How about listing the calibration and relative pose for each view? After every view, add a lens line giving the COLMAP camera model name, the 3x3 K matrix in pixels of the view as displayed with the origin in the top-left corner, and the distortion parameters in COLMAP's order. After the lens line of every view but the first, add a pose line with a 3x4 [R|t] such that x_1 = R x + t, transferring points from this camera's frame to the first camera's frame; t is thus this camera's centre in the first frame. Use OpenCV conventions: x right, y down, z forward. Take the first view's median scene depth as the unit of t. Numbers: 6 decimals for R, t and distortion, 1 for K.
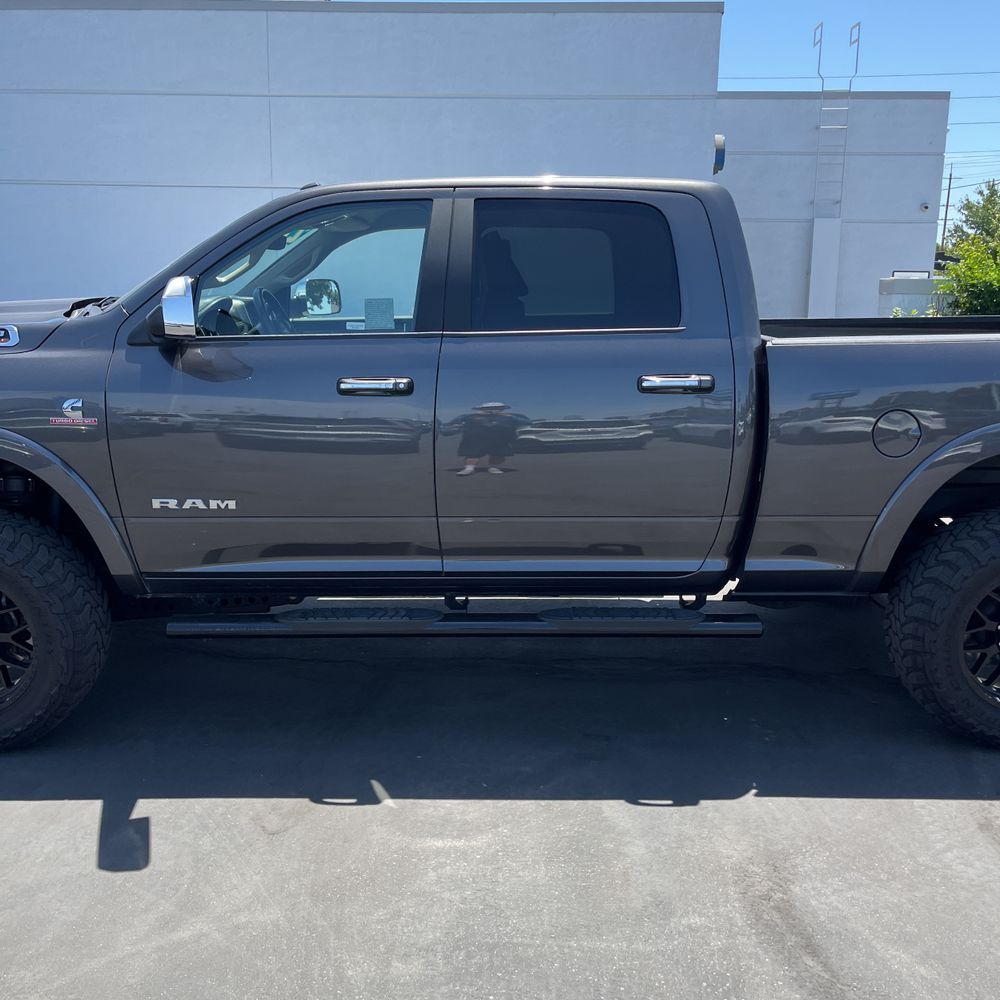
lens RADIAL K [[1033.0, 0, 486.4], [0, 1033.0, 493.8], [0, 0, 1]] dist [0.033956, -0.028097]
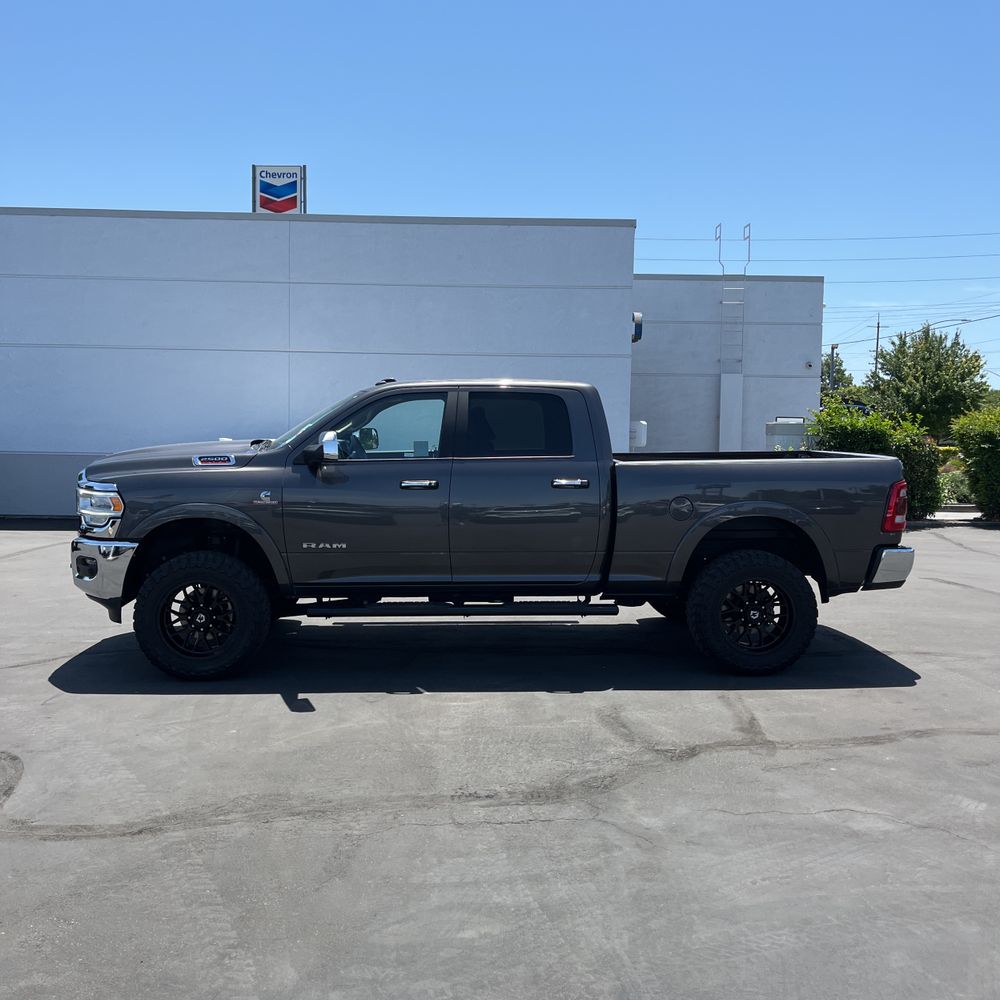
lens RADIAL K [[1033.0, 0, 486.4], [0, 1033.0, 493.8], [0, 0, 1]] dist [0.033956, -0.028097]
pose [[0.999247, -0.000054, 0.038808, -0.053895], [0.005046, 0.991691, -0.128543, 0.163289], [-0.038478, 0.128642, 0.990944, -0.936302]]
